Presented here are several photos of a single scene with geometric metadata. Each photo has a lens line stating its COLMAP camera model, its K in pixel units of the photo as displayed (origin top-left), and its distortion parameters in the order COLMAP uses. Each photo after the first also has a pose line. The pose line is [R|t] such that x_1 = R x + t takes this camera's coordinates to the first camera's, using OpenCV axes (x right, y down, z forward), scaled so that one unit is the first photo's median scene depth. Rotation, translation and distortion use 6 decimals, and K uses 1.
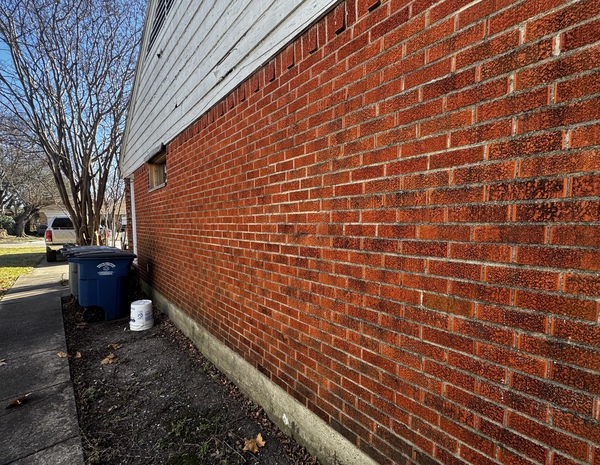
lens RADIAL K [[261.2, 0, 300.0], [0, 261.2, 233.1], [0, 0, 1]] dist [-0.001446, -0.000094]
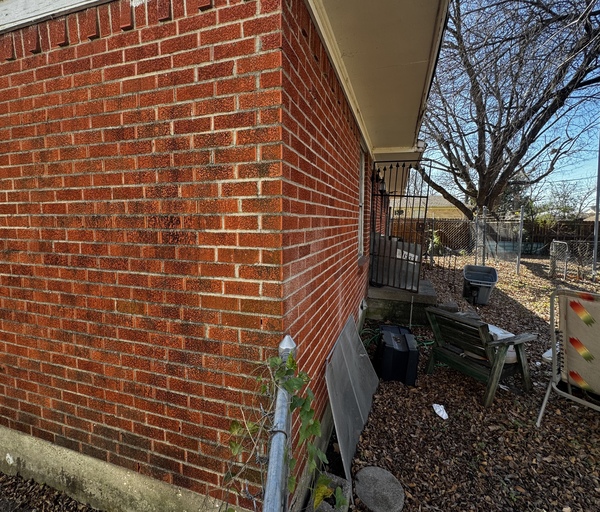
lens RADIAL K [[288.7, 0, 301.2], [0, 288.7, 267.4], [0, 0, 1]] dist [-0.001325, 0.000174]
pose [[0.860465, 0.001308, 0.509509, 0.487531], [-0.018551, 0.999414, 0.028765, 0.019081], [-0.509172, -0.034203, 0.859985, -0.544401]]
